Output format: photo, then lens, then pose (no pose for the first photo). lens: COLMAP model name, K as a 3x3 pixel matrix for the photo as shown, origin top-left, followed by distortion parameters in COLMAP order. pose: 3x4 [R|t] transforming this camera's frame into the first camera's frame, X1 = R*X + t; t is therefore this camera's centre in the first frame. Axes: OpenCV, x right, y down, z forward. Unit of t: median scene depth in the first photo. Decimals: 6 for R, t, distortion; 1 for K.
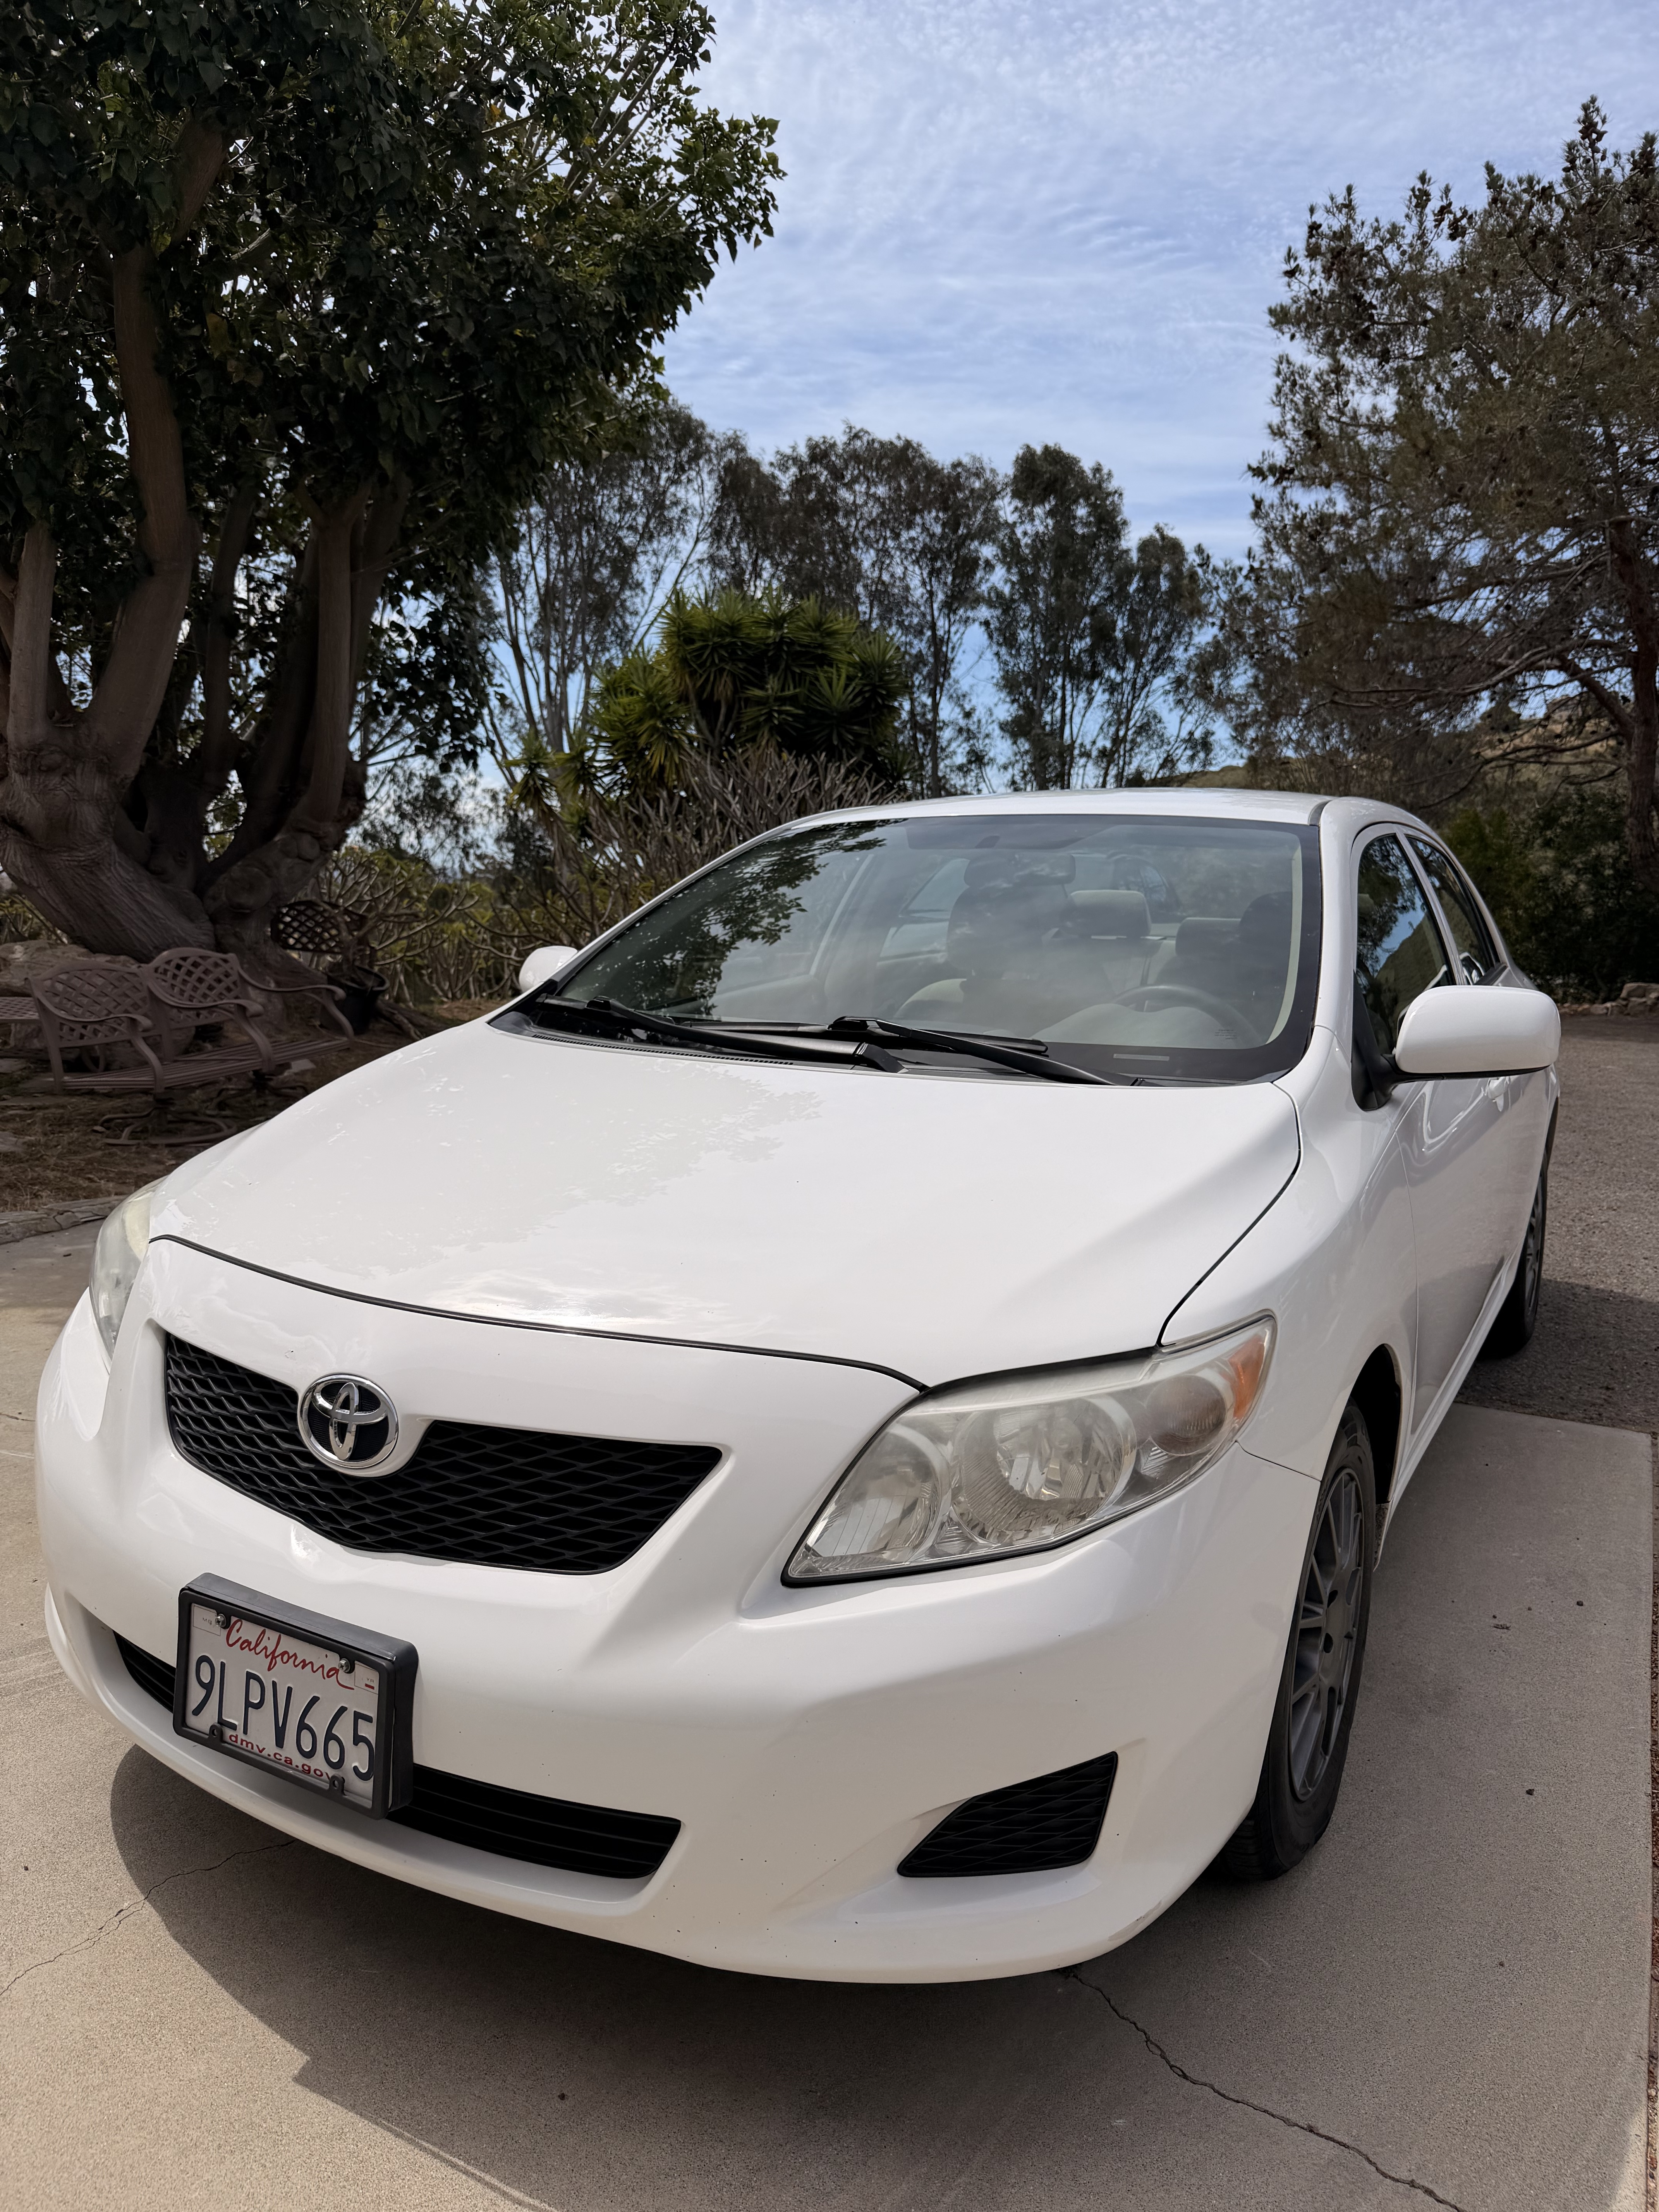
lens RADIAL K [[1588.6, 0, 831.5], [0, 1588.6, 1117.0], [0, 0, 1]] dist [0.064293, -0.148445]
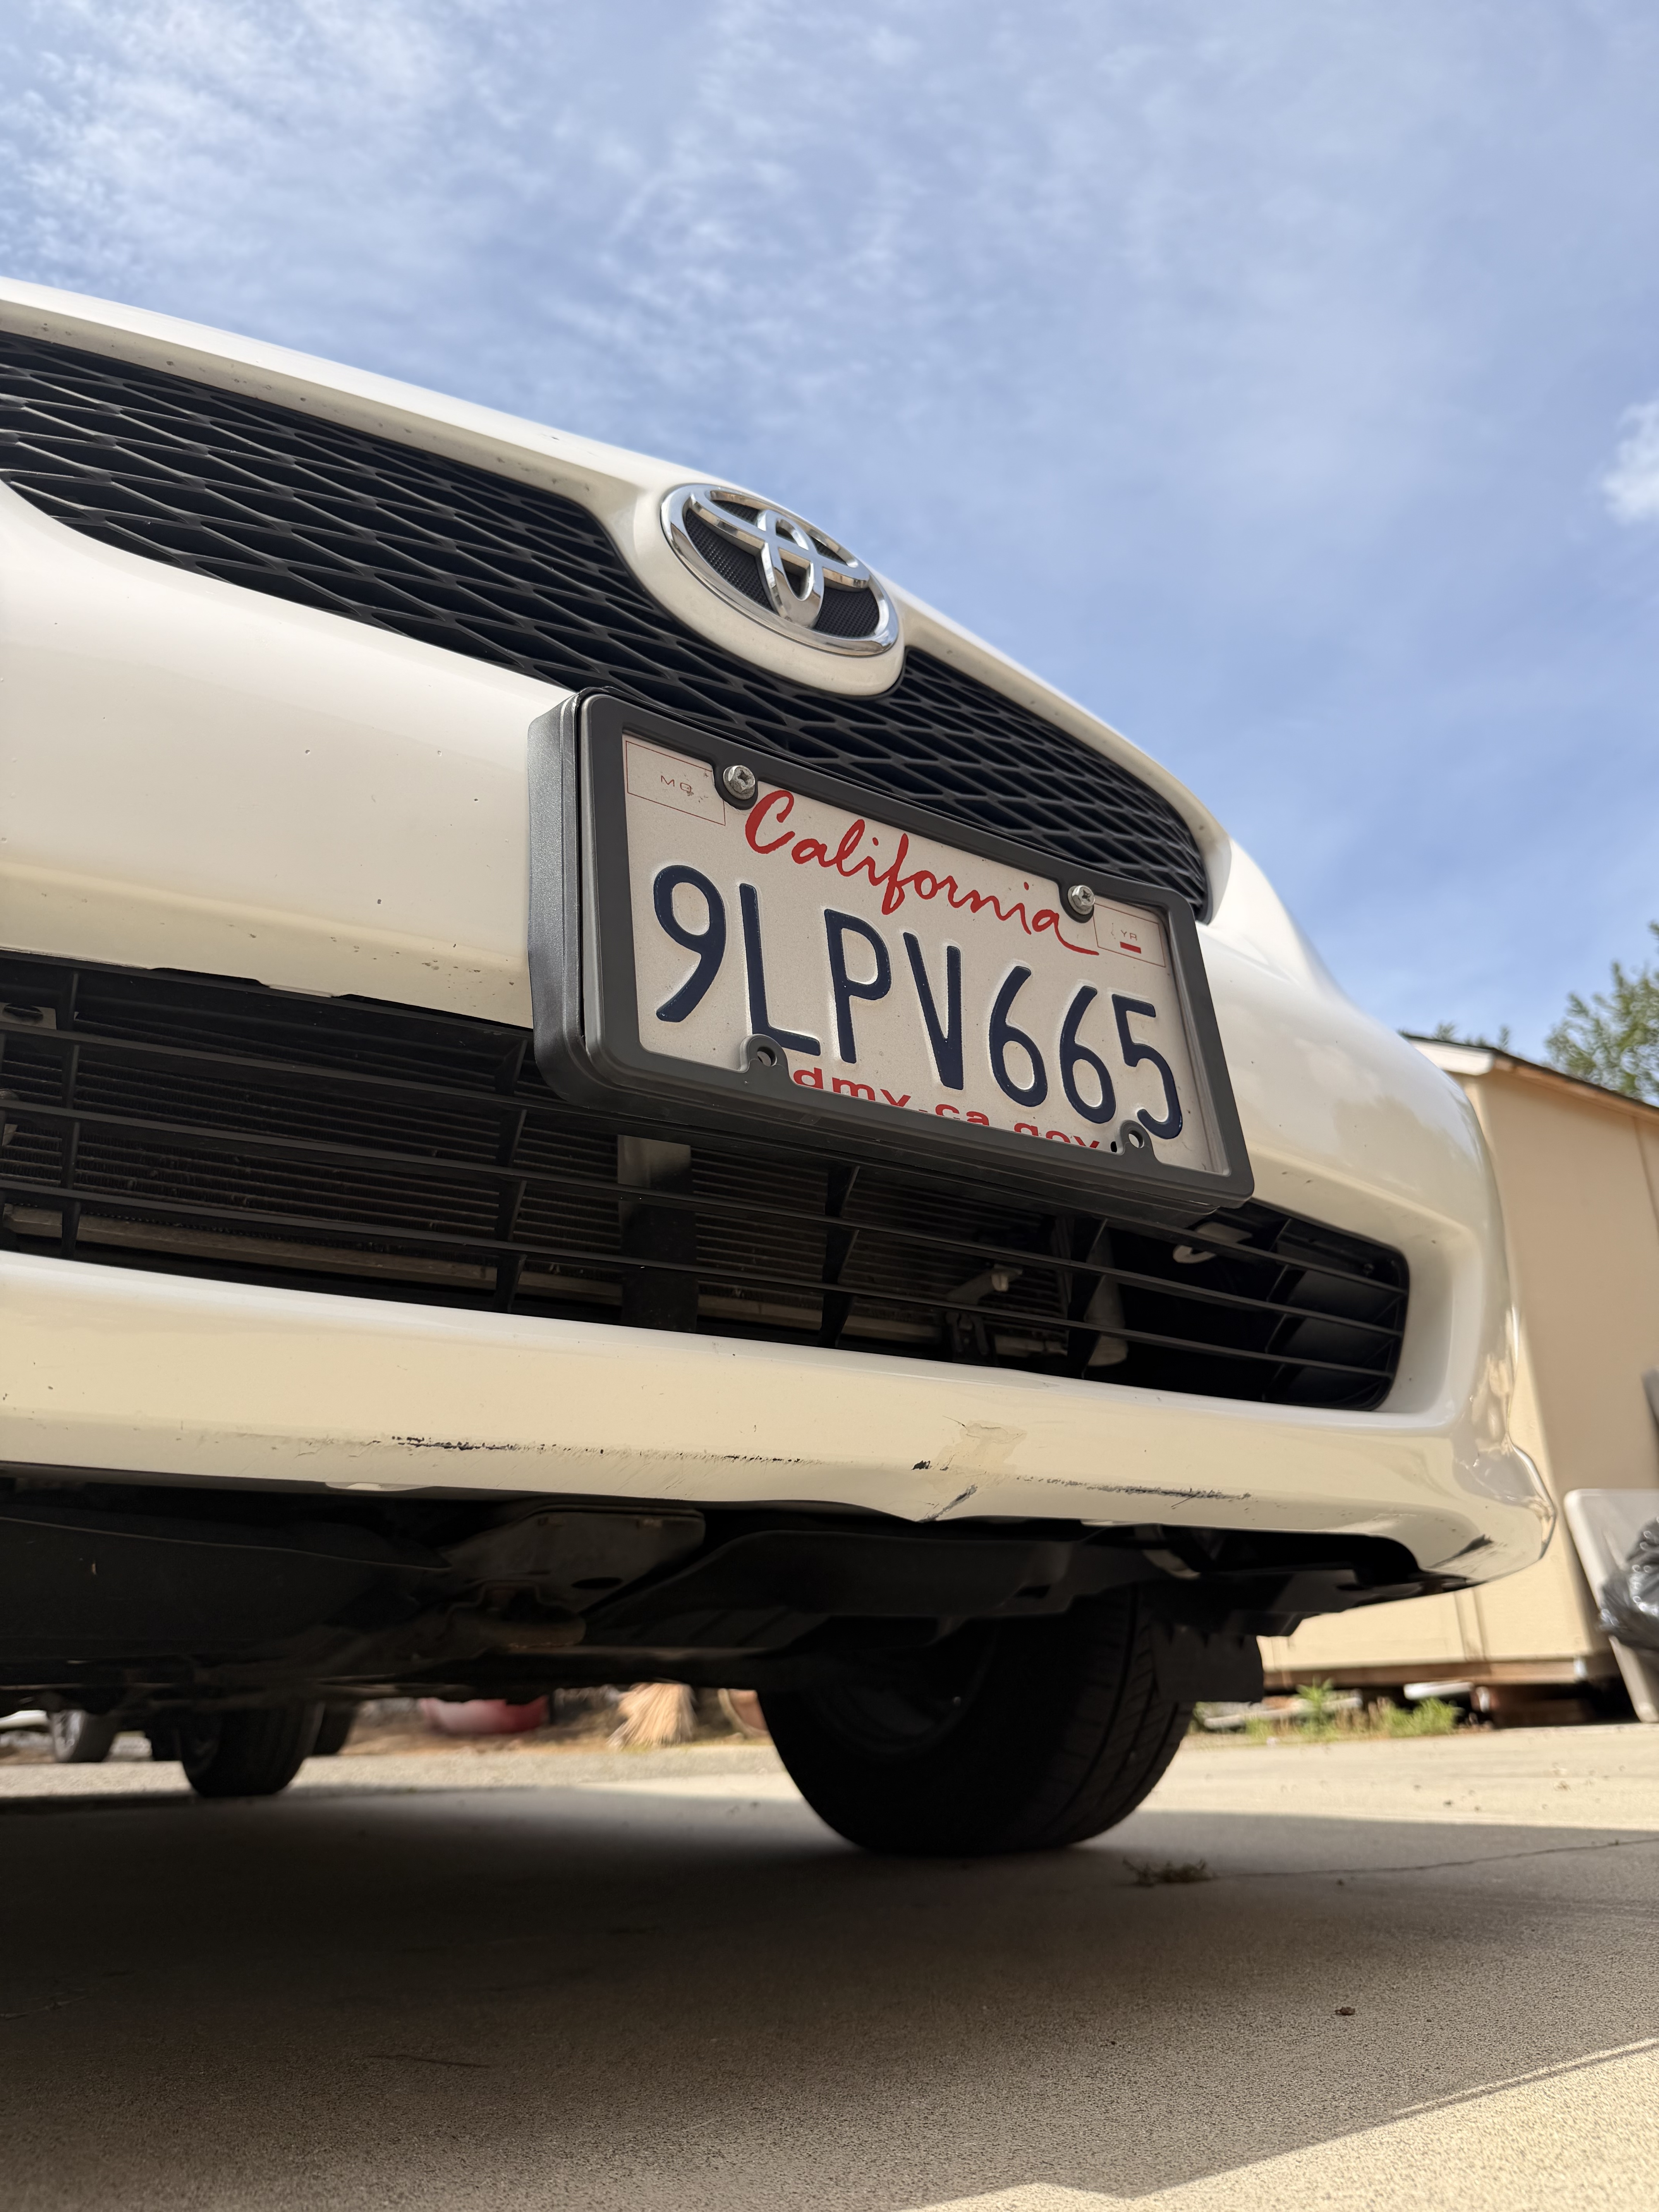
lens RADIAL K [[1551.6, 0, 825.4], [0, 1551.6, 1119.8], [0, 0, 1]] dist [0.071104, -0.086846]
pose [[0.436659, 0.281862, 0.854332, -0.664314], [0.169483, 0.906872, -0.385821, 0.532765], [-0.883518, 0.313267, 0.348223, 0.890817]]
